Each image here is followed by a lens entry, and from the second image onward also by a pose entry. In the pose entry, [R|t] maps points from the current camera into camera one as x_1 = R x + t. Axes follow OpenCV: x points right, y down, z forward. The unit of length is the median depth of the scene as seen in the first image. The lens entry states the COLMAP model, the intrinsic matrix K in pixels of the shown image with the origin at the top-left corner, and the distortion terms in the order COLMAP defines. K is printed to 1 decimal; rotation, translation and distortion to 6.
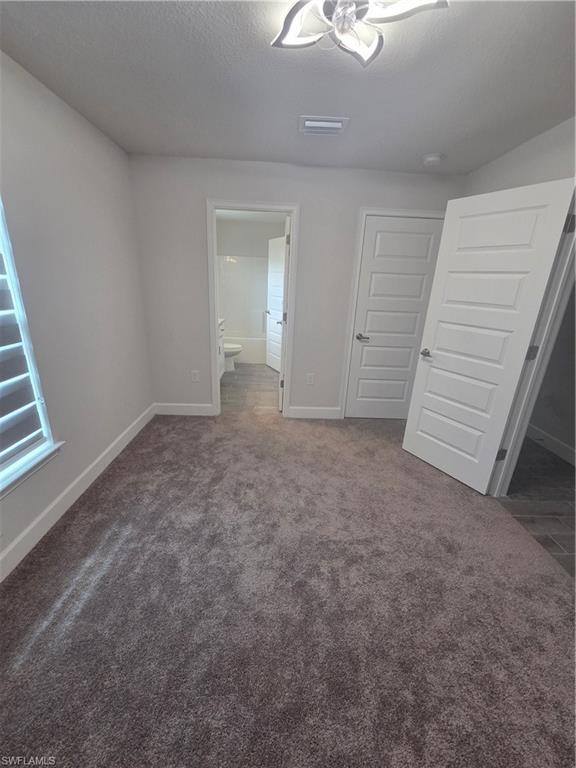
lens RADIAL K [[313.9, 0, 289.4], [0, 313.9, 385.0], [0, 0, 1]] dist [-0.000699, 0.000728]
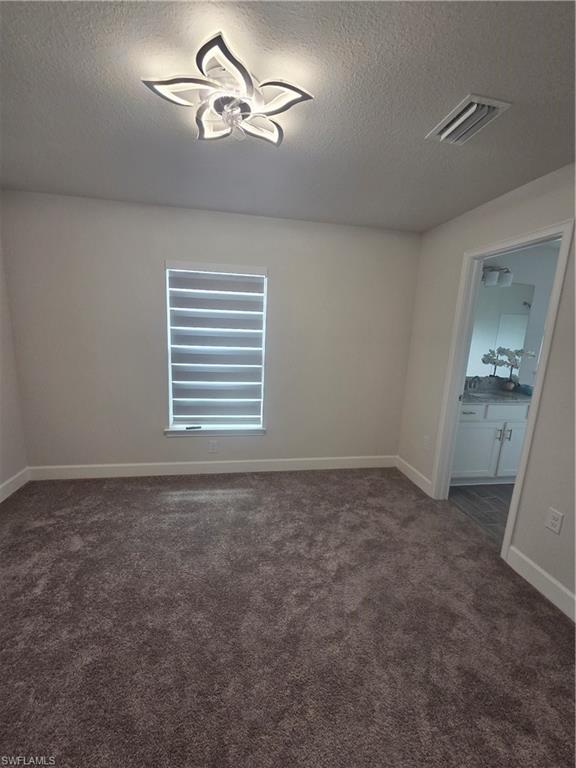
lens RADIAL K [[313.9, 0, 289.4], [0, 313.9, 385.0], [0, 0, 1]] dist [-0.000699, 0.000728]
pose [[0.150675, 0.142111, -0.978316, 0.643409], [-0.354337, 0.931624, 0.080755, -0.154094], [0.922899, 0.334486, 0.190728, 0.546592]]
